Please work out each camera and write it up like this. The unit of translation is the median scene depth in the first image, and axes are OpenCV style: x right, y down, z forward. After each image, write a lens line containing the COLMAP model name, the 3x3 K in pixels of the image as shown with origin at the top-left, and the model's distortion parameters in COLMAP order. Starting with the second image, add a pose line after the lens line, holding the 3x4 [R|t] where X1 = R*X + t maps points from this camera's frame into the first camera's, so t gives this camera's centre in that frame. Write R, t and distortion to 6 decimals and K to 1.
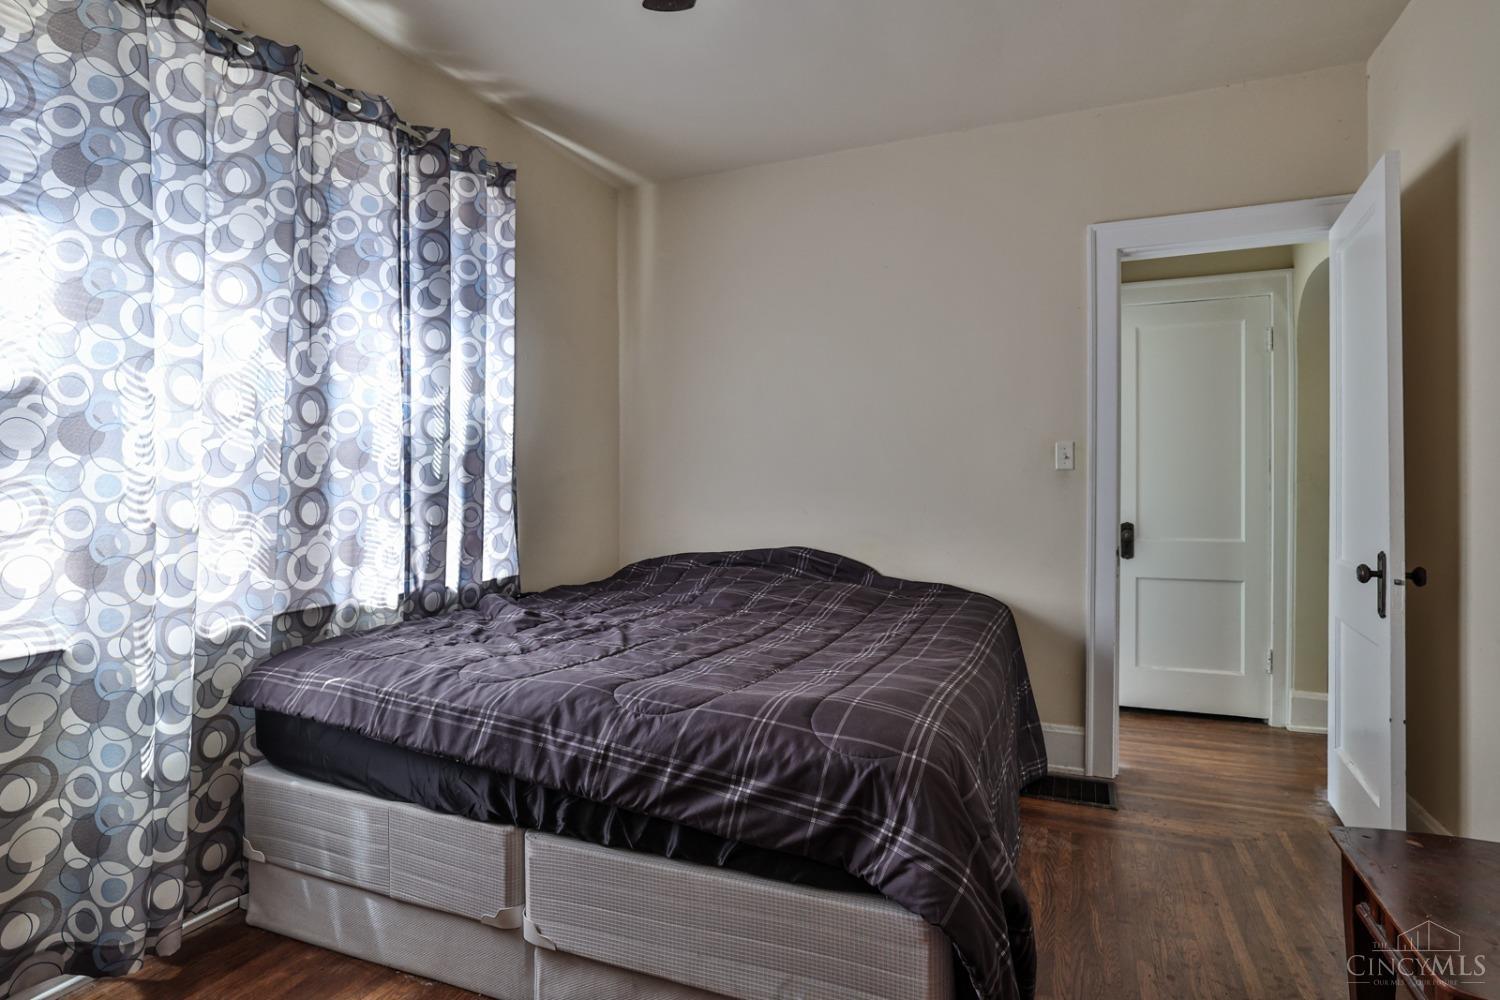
lens RADIAL K [[770.9, 0, 753.6], [0, 770.9, 491.6], [0, 0, 1]] dist [-0.000961, -0.000015]
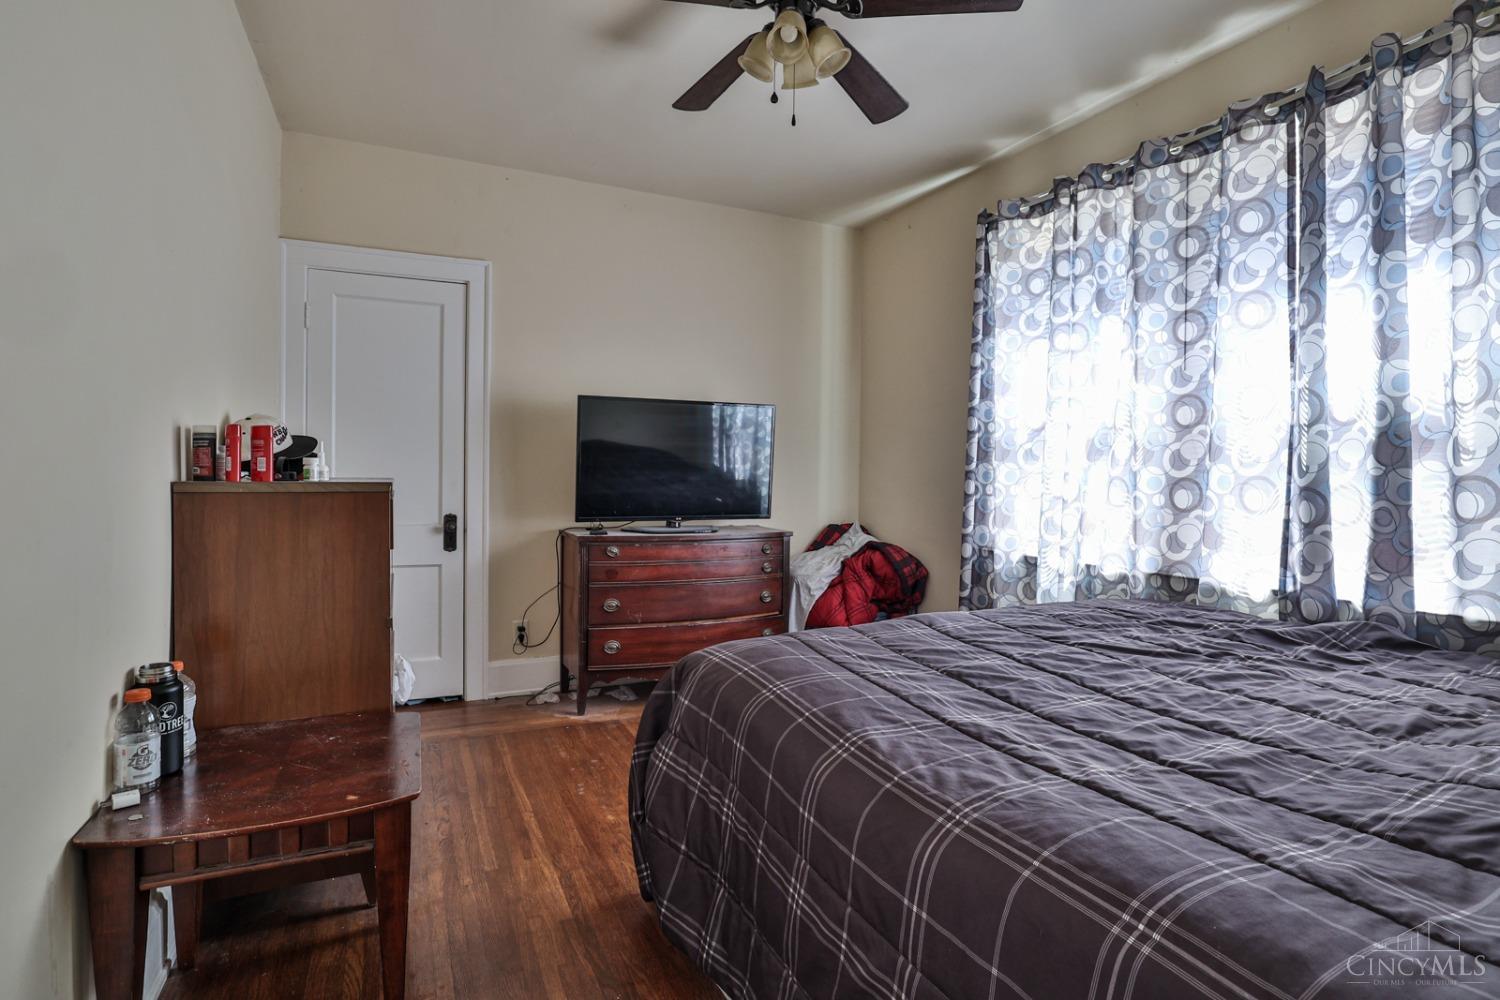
lens RADIAL K [[770.9, 0, 750.6], [0, 770.9, 492.3], [0, 0, 1]] dist [-0.000961, -0.000015]
pose [[-0.668504, 0.017080, -0.743512, 0.727664], [-0.016300, 0.999160, 0.037608, -0.015640], [0.743530, 0.037260, -0.667664, 1.205863]]
